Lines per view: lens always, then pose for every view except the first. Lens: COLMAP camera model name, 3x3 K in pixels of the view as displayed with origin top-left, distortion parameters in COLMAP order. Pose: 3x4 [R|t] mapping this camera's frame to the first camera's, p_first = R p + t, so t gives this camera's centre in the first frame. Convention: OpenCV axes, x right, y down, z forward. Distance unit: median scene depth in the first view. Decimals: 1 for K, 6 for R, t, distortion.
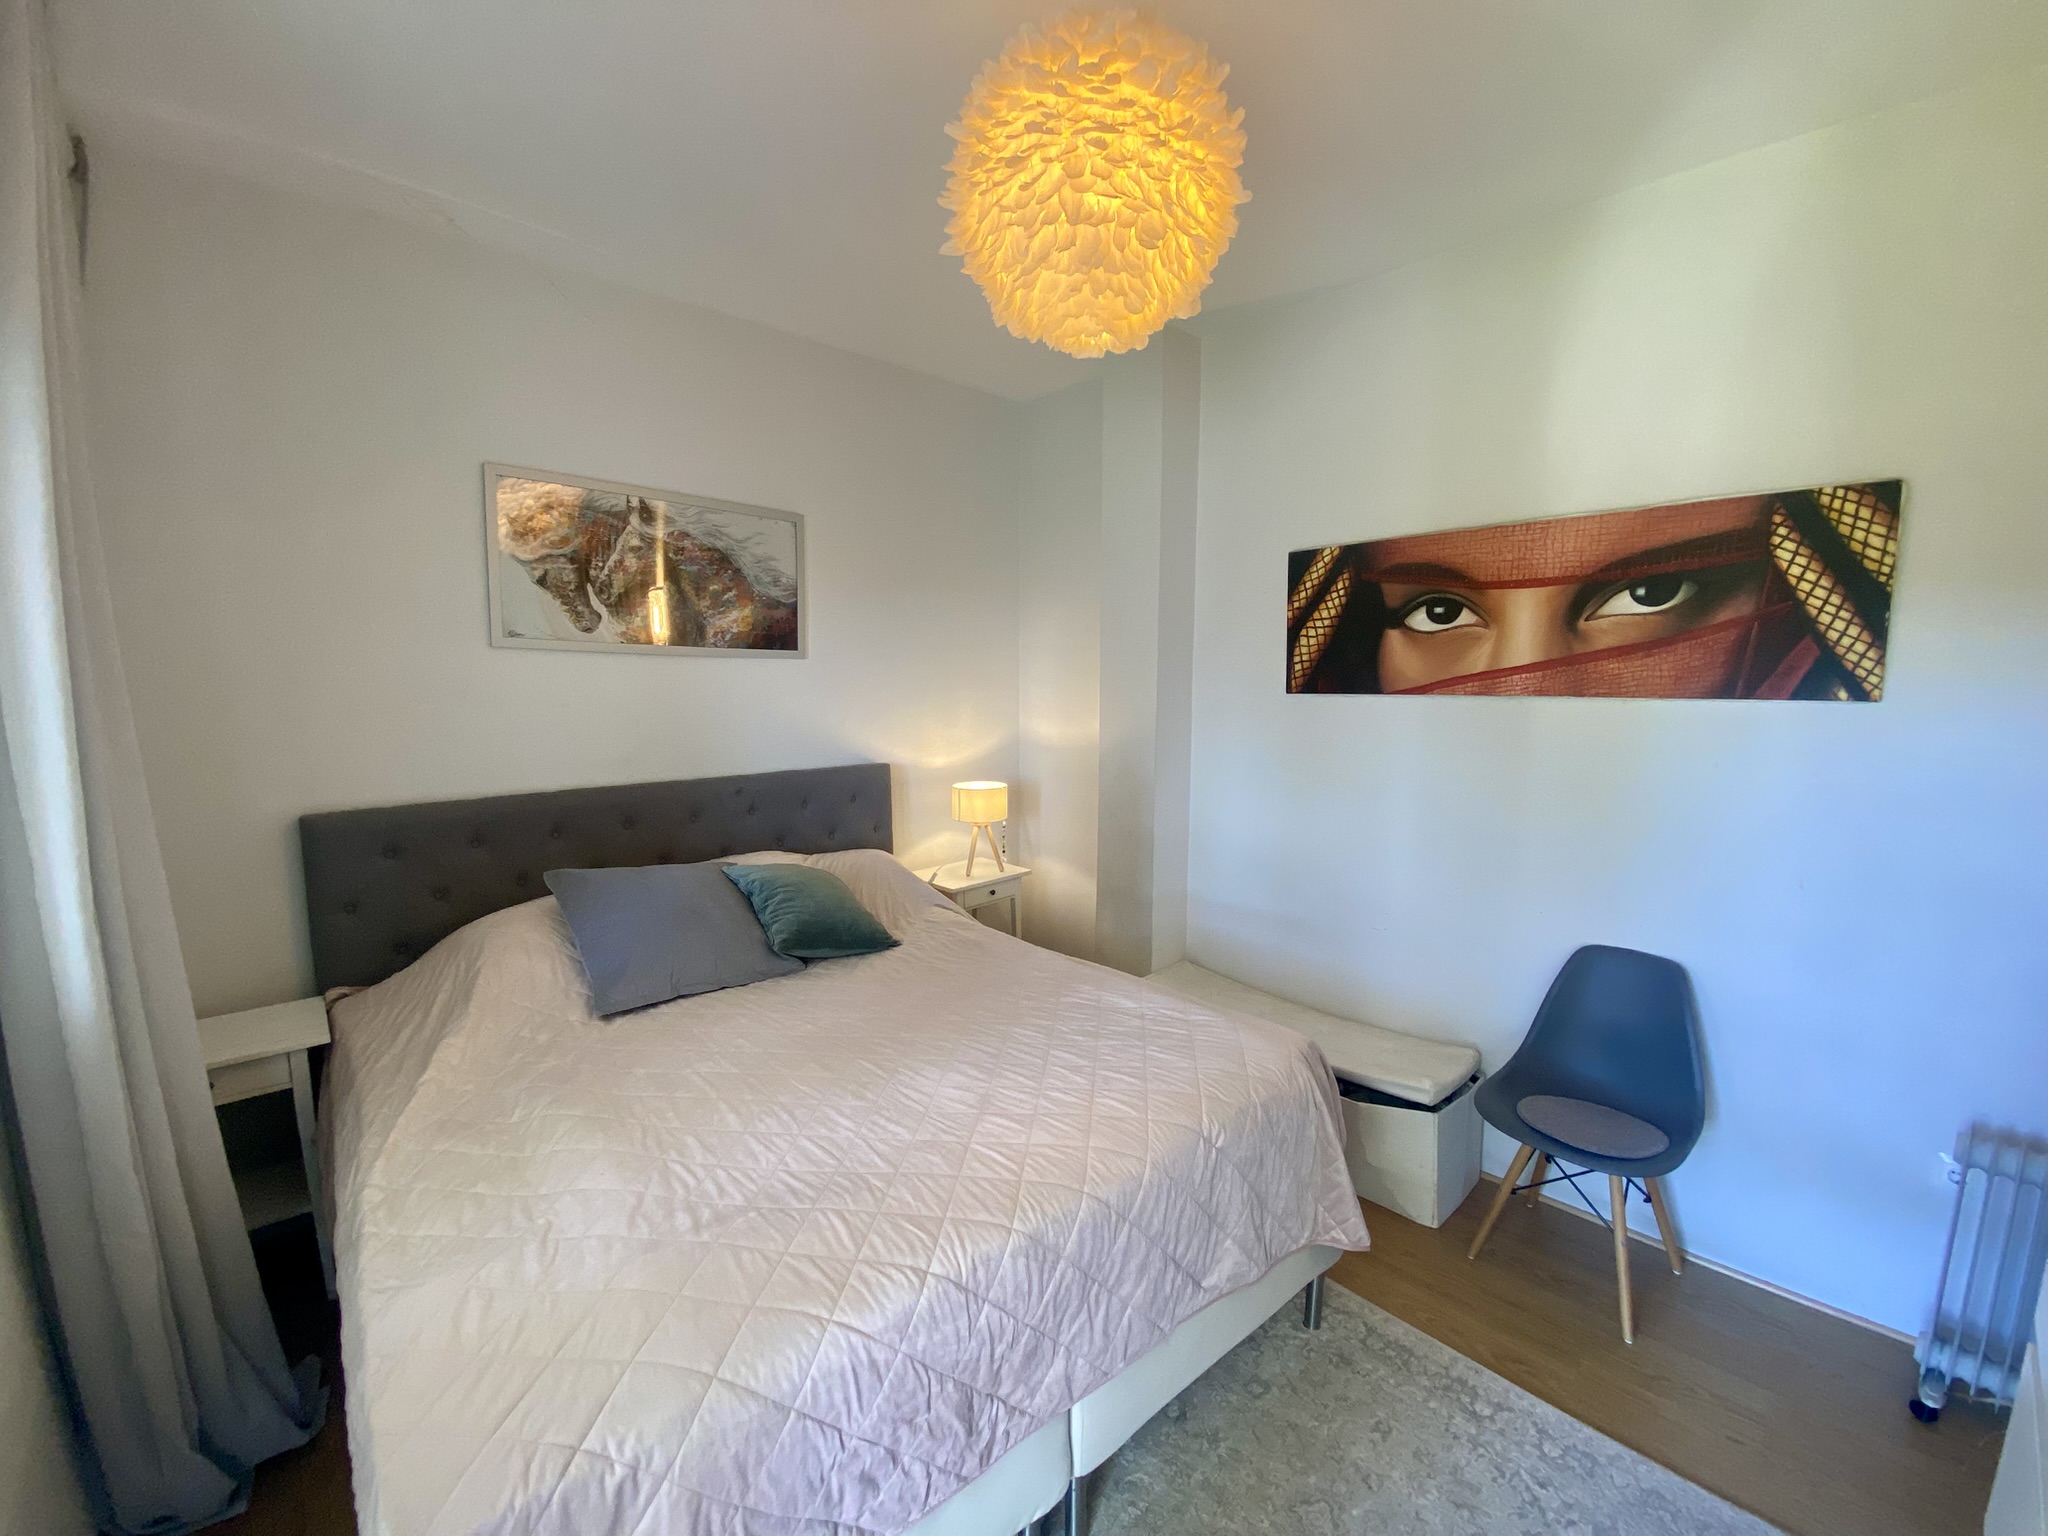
lens RADIAL K [[823.2, 0, 1020.0], [0, 823.2, 775.9], [0, 0, 1]] dist [0.003227, 0.000025]
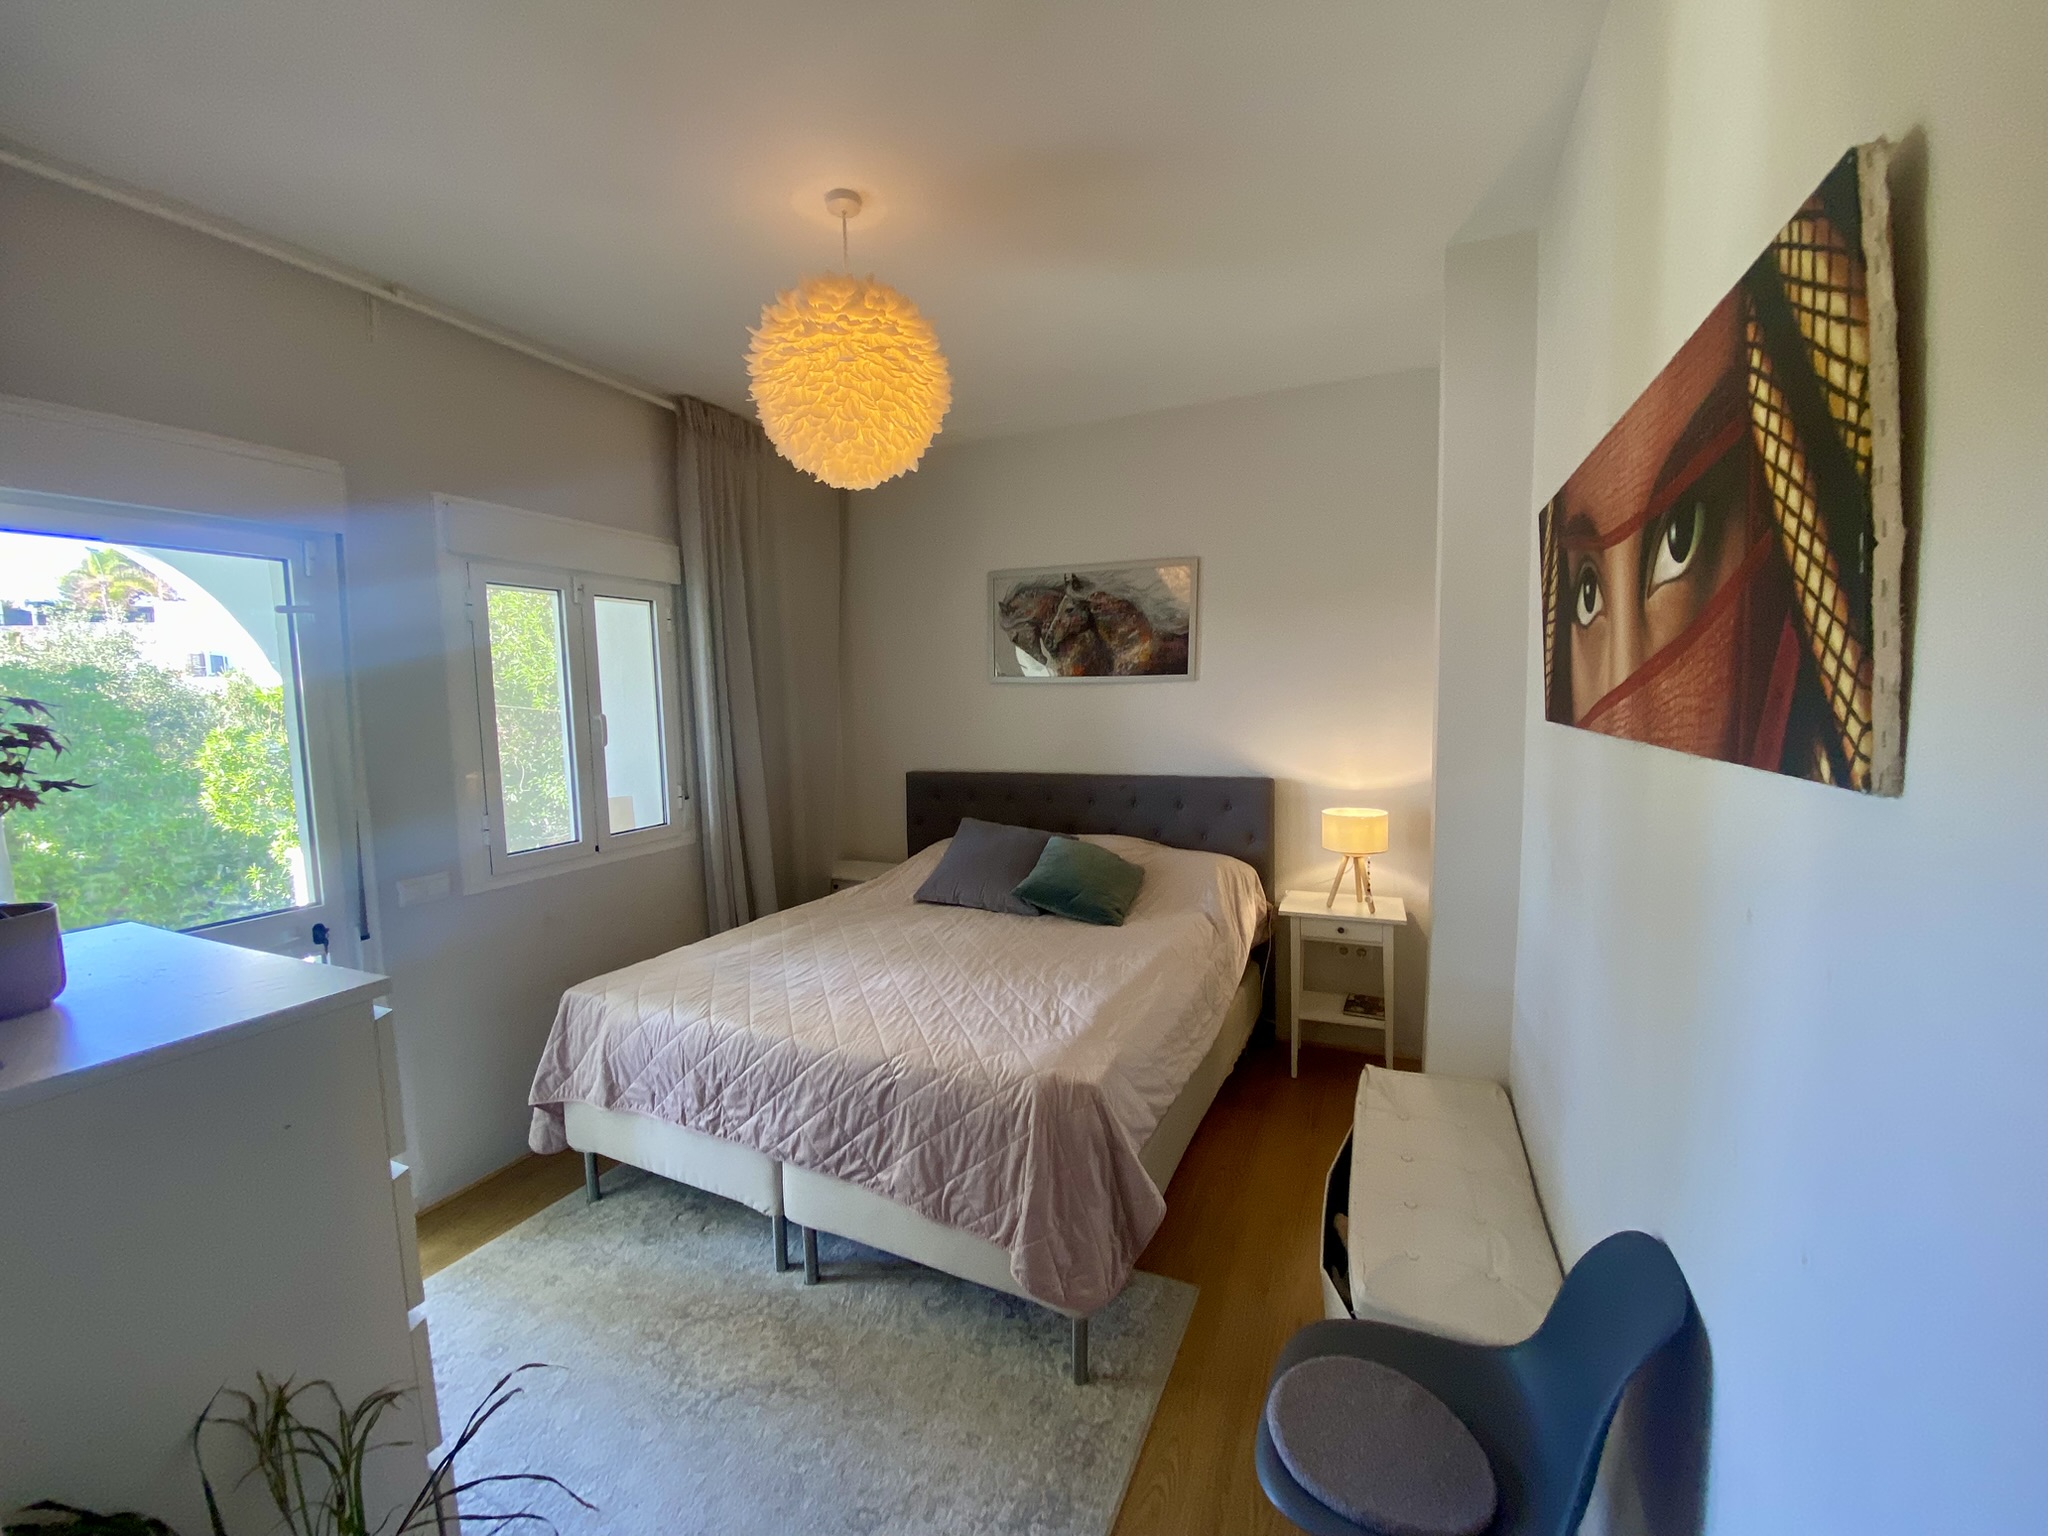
lens RADIAL K [[823.2, 0, 1019.0], [0, 823.2, 764.2], [0, 0, 1]] dist [0.003227, 0.000025]
pose [[0.396803, 0.070934, -0.915159, 0.811381], [-0.085575, 0.995526, 0.040059, -0.057113], [0.913906, 0.062419, 0.401098, 0.354818]]
